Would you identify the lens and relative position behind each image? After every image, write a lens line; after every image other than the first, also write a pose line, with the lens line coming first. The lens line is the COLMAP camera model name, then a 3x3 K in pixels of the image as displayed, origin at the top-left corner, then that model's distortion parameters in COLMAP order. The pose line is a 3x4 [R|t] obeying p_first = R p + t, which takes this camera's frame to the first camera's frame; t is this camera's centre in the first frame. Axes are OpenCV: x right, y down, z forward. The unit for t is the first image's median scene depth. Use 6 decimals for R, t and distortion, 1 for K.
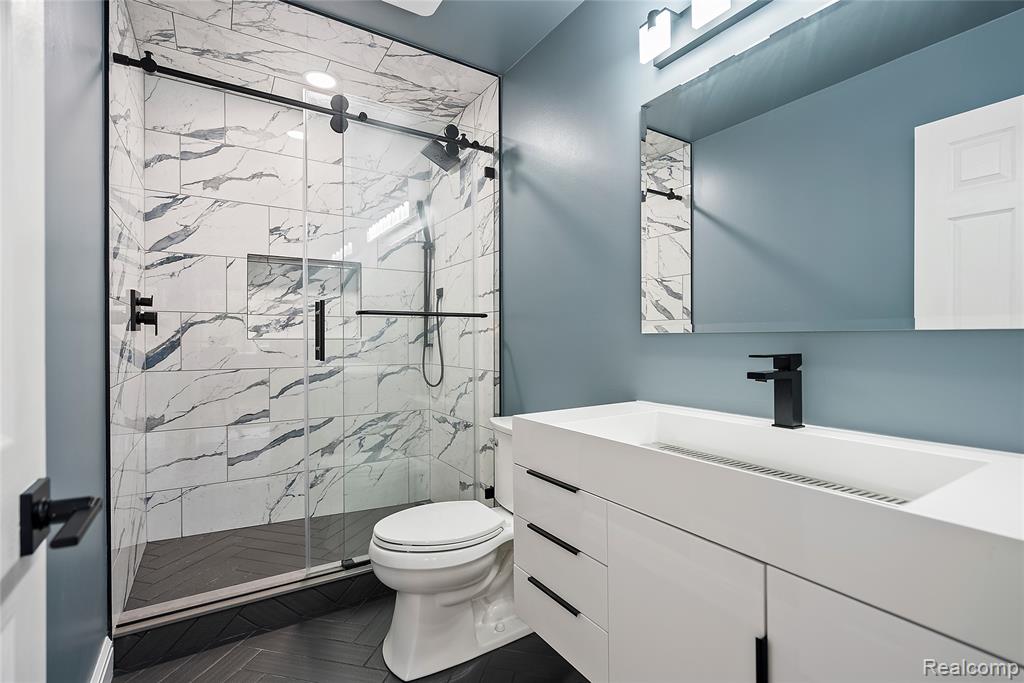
lens RADIAL K [[467.1, 0, 510.6], [0, 467.1, 343.3], [0, 0, 1]] dist [-0.003338, 0.001598]
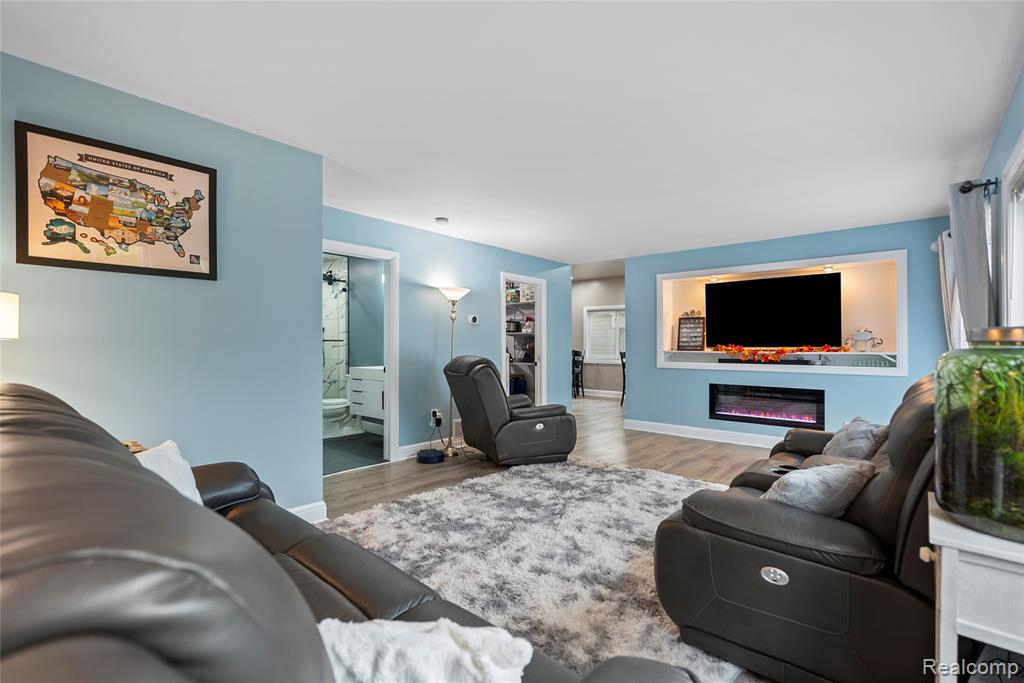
lens RADIAL K [[467.1, 0, 501.9], [0, 467.1, 344.3], [0, 0, 1]] dist [-0.003338, 0.001598]
pose [[0.962939, 0.001057, 0.269718, 0.110967], [0.001711, 0.999948, -0.010026, -0.007429], [-0.269715, 0.010116, 0.962887, -1.948608]]
